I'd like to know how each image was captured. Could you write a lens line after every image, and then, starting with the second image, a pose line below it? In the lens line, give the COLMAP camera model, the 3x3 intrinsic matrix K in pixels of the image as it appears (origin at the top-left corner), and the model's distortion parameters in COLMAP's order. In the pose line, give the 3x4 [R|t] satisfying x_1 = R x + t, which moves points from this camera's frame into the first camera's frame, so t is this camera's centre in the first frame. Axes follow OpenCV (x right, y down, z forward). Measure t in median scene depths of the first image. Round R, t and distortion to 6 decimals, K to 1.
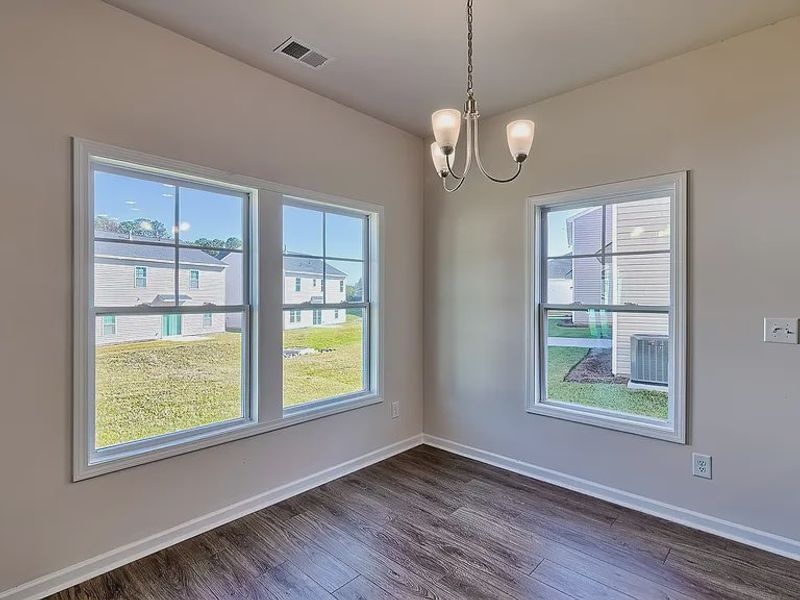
lens RADIAL K [[420.2, 0, 400.0], [0, 420.2, 300.0], [0, 0, 1]] dist [-0.000131, -0.000025]
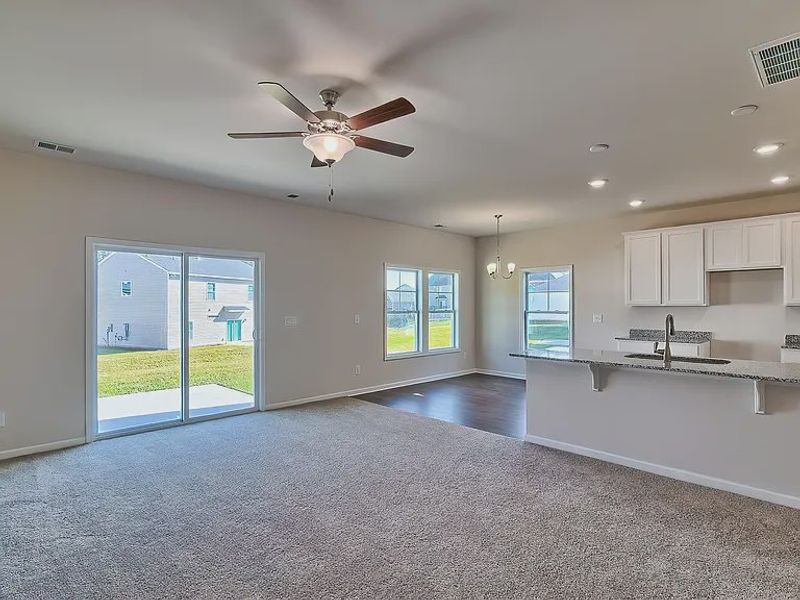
lens RADIAL K [[433.9, 0, 400.0], [0, 433.9, 300.0], [0, 0, 1]] dist [0.001175, -0.000006]
pose [[0.999387, 0.002097, -0.034933, -0.304736], [-0.003053, 0.999621, -0.027350, 0.015042], [0.034862, 0.027440, 0.999015, -1.536440]]
